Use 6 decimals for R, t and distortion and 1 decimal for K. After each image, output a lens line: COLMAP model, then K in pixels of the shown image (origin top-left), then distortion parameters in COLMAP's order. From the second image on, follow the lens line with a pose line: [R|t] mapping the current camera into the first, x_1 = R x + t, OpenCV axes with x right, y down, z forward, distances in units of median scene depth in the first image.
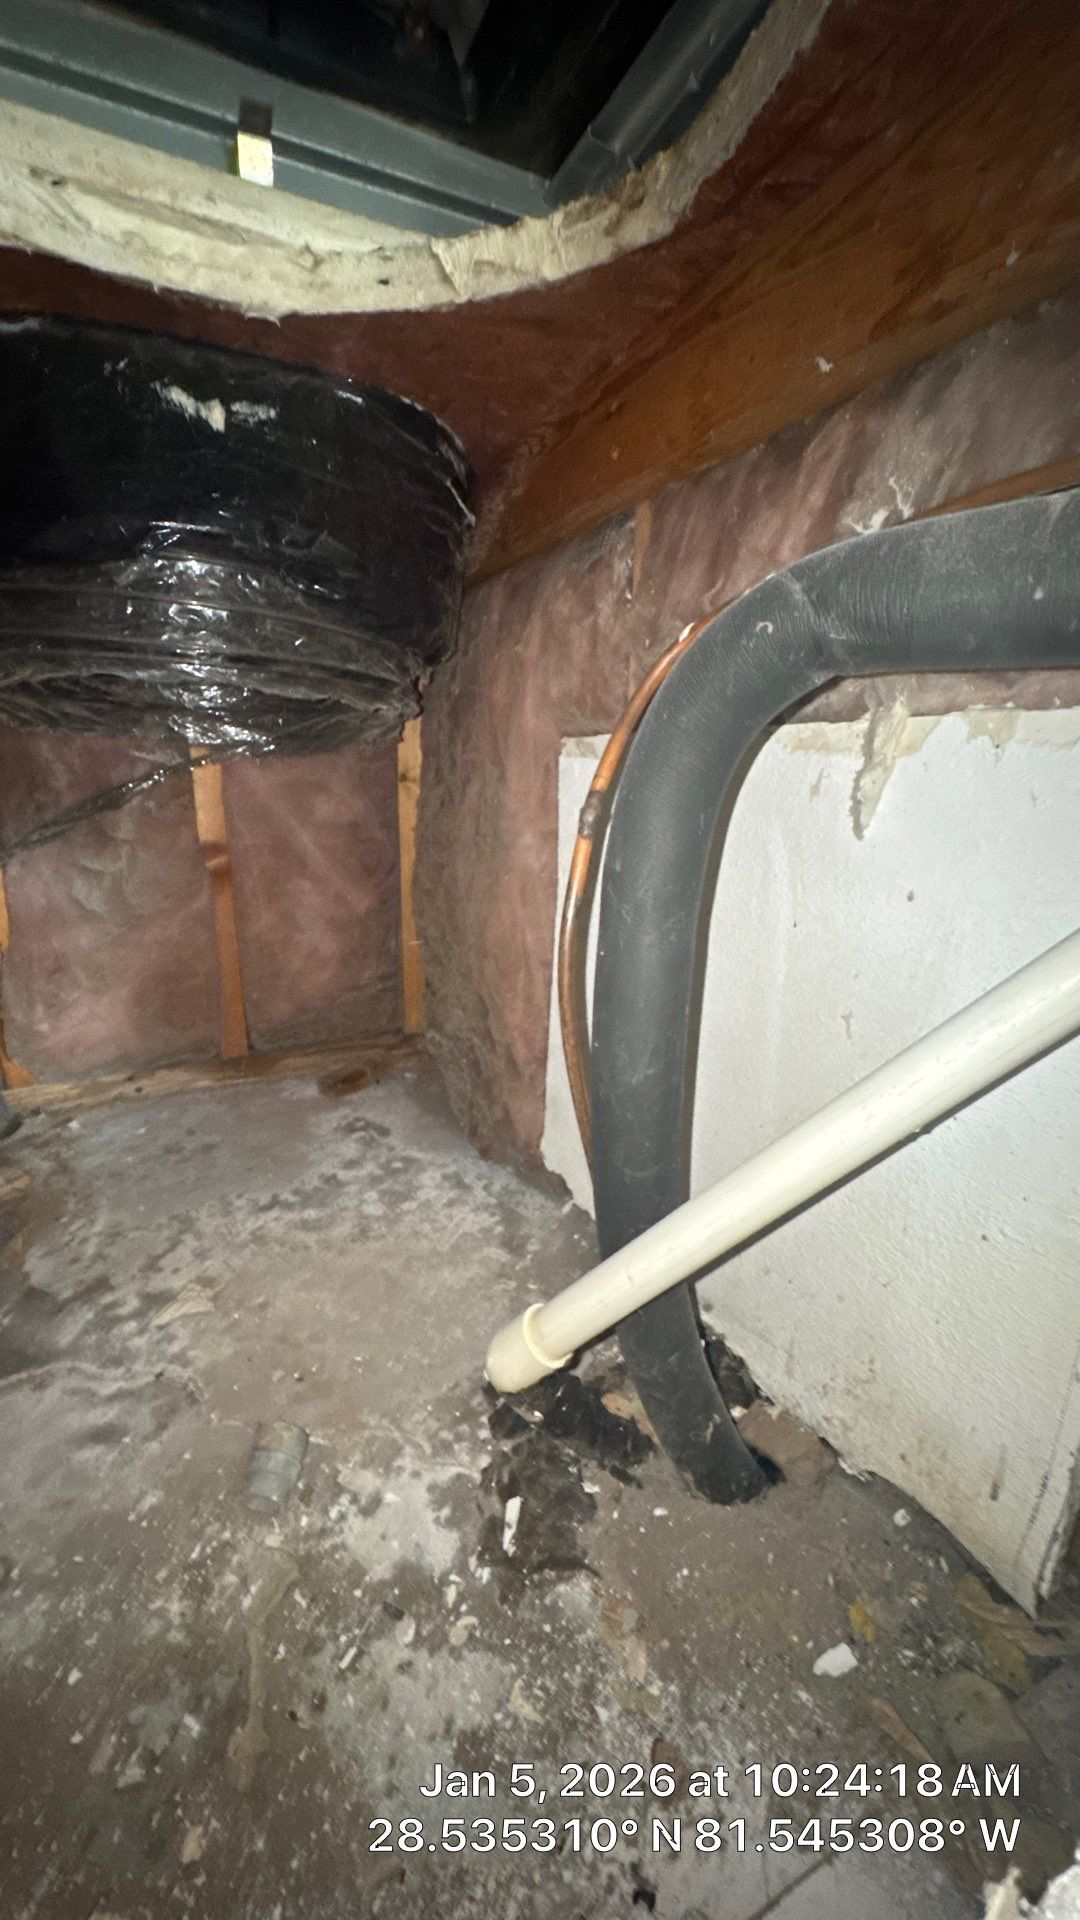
lens RADIAL K [[769.5, 0, 536.6], [0, 769.5, 958.4], [0, 0, 1]] dist [-0.001782, -0.000232]
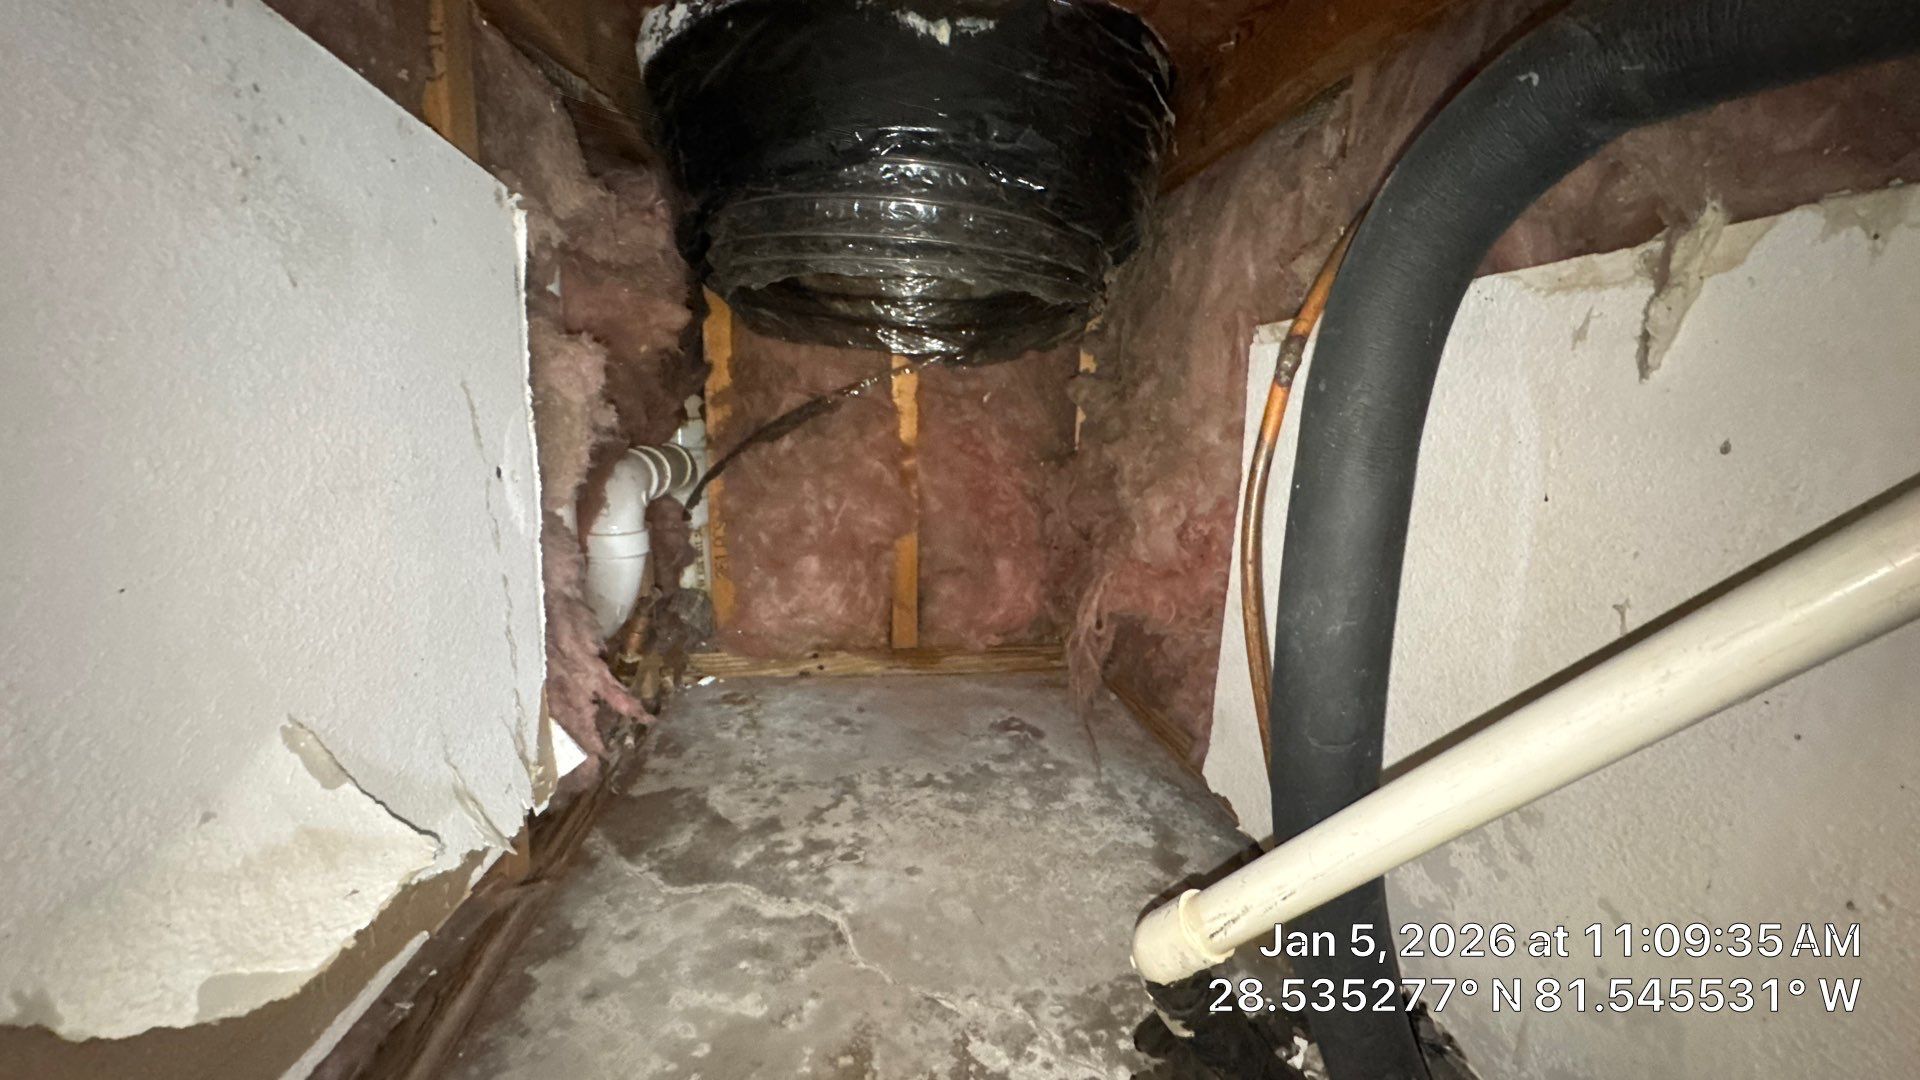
lens RADIAL K [[765.7, 0, 958.5], [0, 765.7, 539.3], [0, 0, 1]] dist [-0.002685, 0.000684]
pose [[0.948493, 0.057851, -0.311471, -0.005546], [-0.084542, 0.993752, -0.072873, 0.095554], [0.305308, 0.095452, 0.947457, 0.019968]]
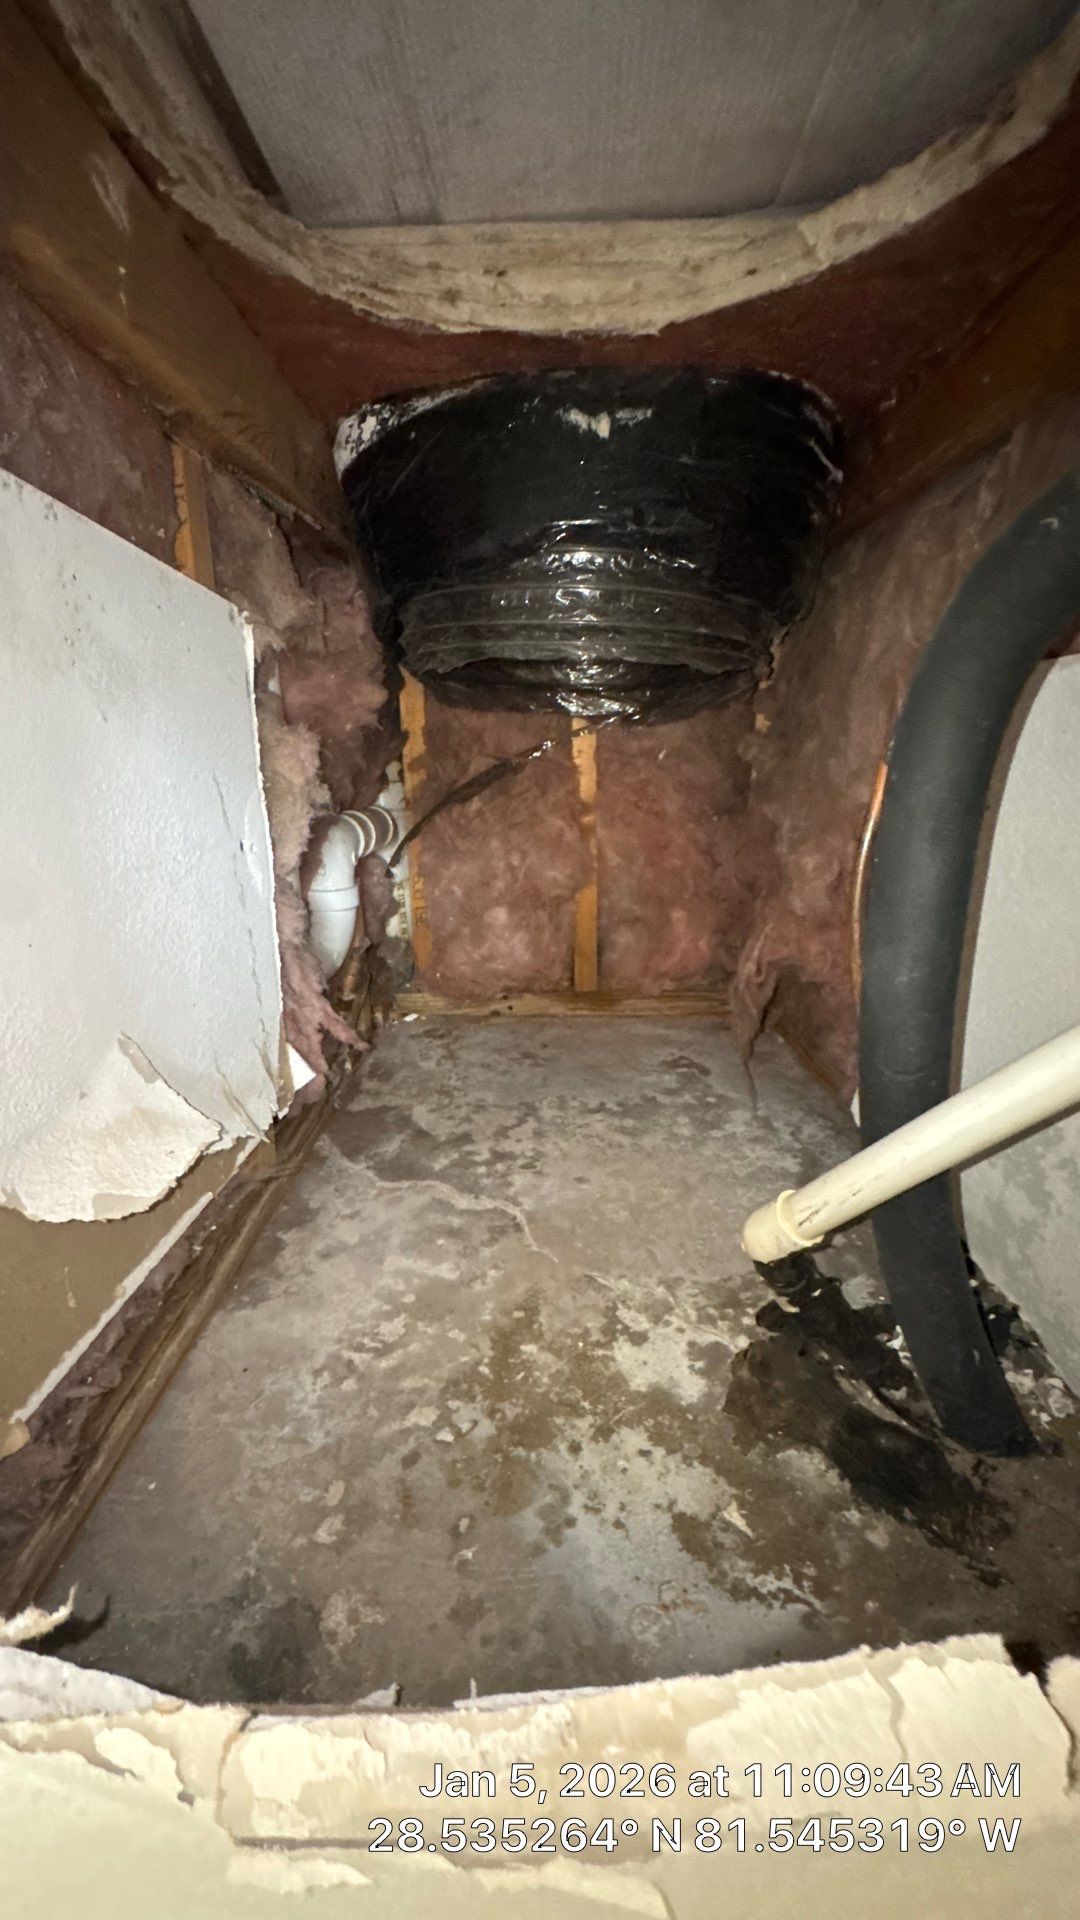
lens RADIAL K [[765.5, 0, 539.2], [0, 765.5, 957.6], [0, 0, 1]] dist [-0.001162, -0.000330]
pose [[0.890190, 0.094559, -0.445668, 0.096458], [-0.087523, 0.995497, 0.036397, 0.080986], [0.447103, 0.006606, 0.894458, -0.103160]]
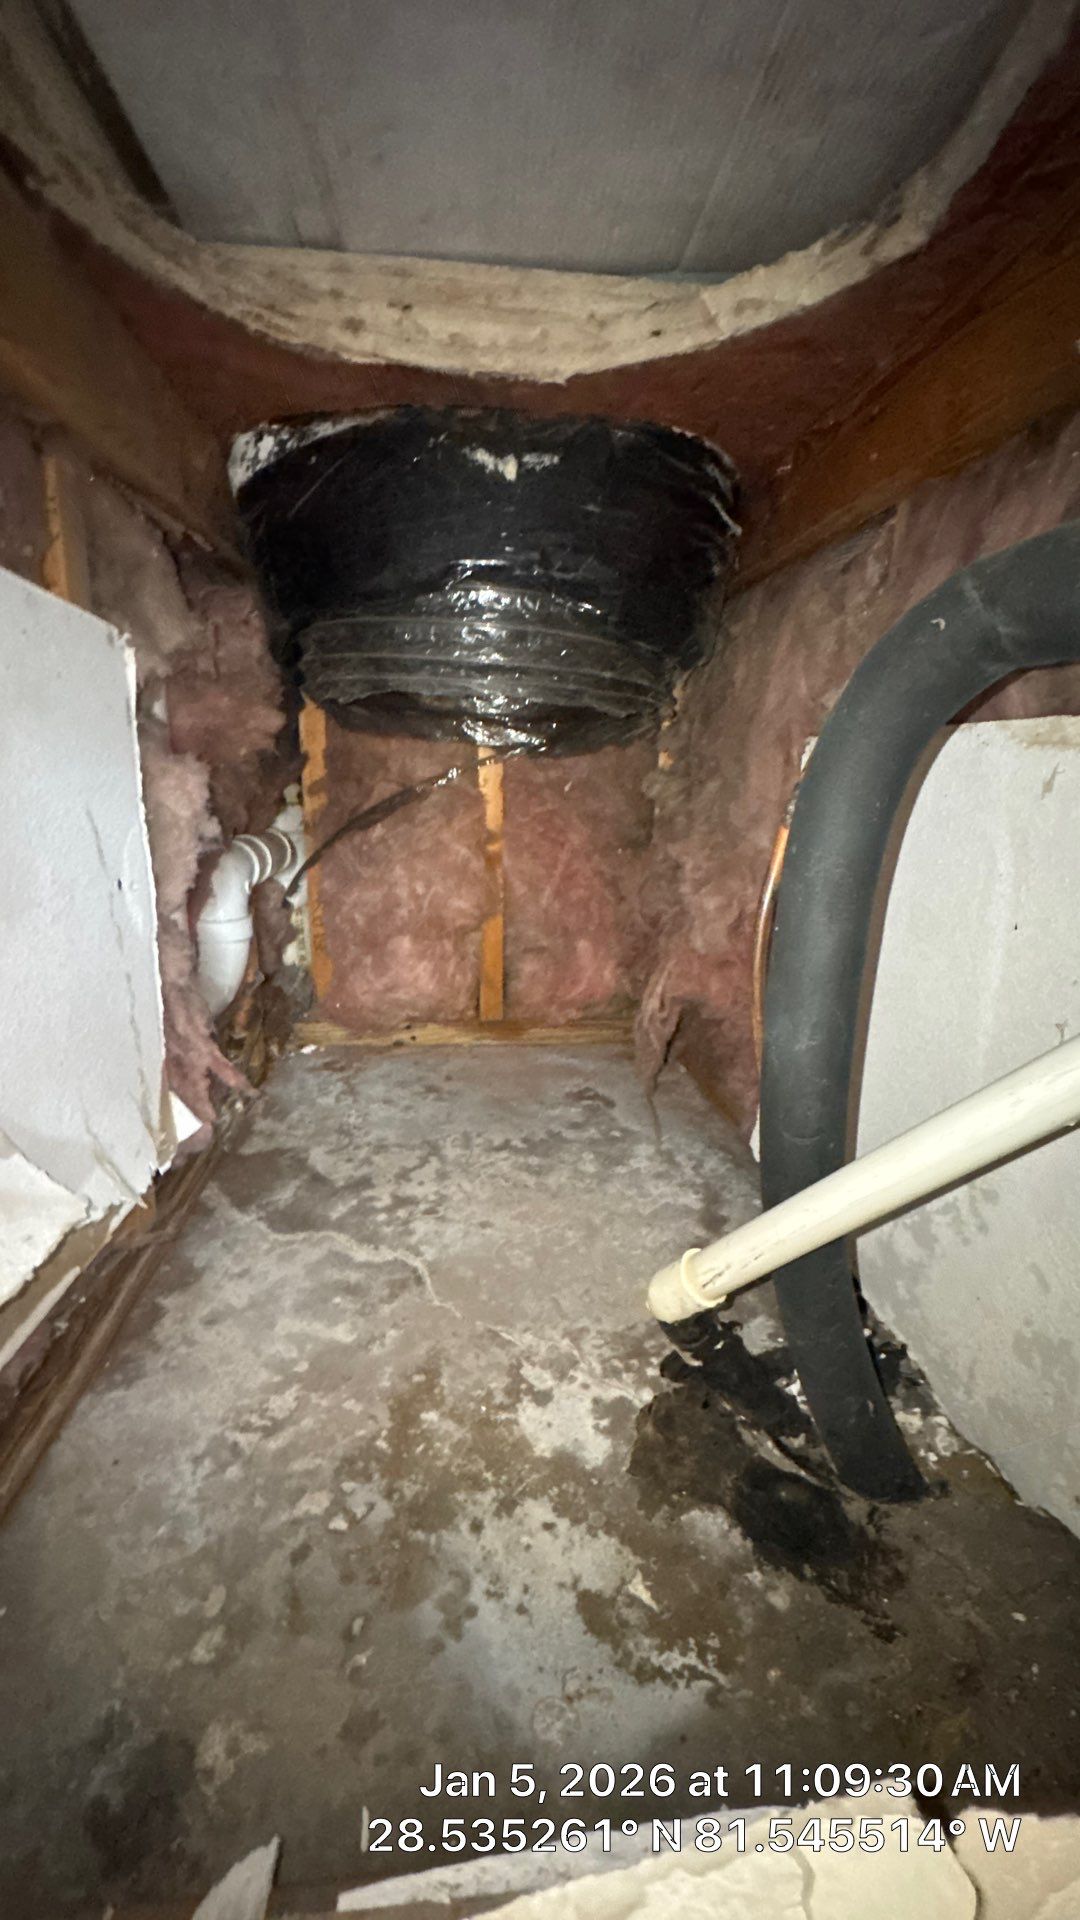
lens RADIAL K [[766.1, 0, 538.6], [0, 766.1, 956.9], [0, 0, 1]] dist [-0.001837, -0.000245]
pose [[0.937295, 0.091152, -0.336408, 0.085901], [-0.093667, 0.995565, 0.008782, 0.034475], [0.335716, 0.023279, 0.941675, -0.082955]]
